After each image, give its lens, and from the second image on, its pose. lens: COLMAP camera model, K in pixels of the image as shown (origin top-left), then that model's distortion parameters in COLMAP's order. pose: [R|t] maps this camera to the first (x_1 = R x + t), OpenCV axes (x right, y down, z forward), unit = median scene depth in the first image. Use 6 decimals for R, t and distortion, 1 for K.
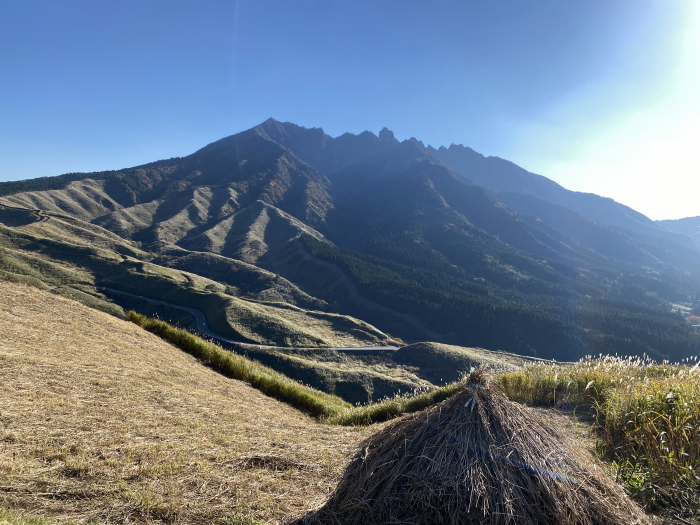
lens RADIAL K [[529.9, 0, 350.0], [0, 529.9, 262.5], [0, 0, 1]] dist [0.026919, -0.004527]
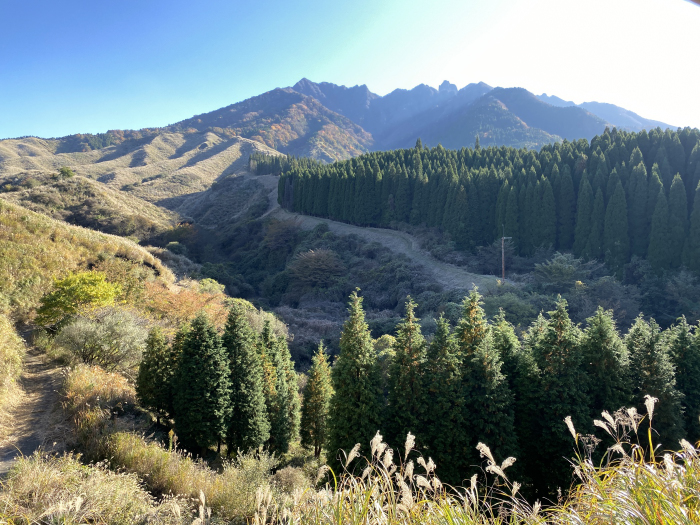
lens RADIAL K [[529.9, 0, 350.0], [0, 529.9, 262.5], [0, 0, 1]] dist [0.026919, -0.004527]
pose [[0.987063, -0.049481, -0.152505, 0.034176], [0.047617, 0.998740, -0.015858, 0.031363], [0.153097, 0.008391, 0.988176, 0.191166]]
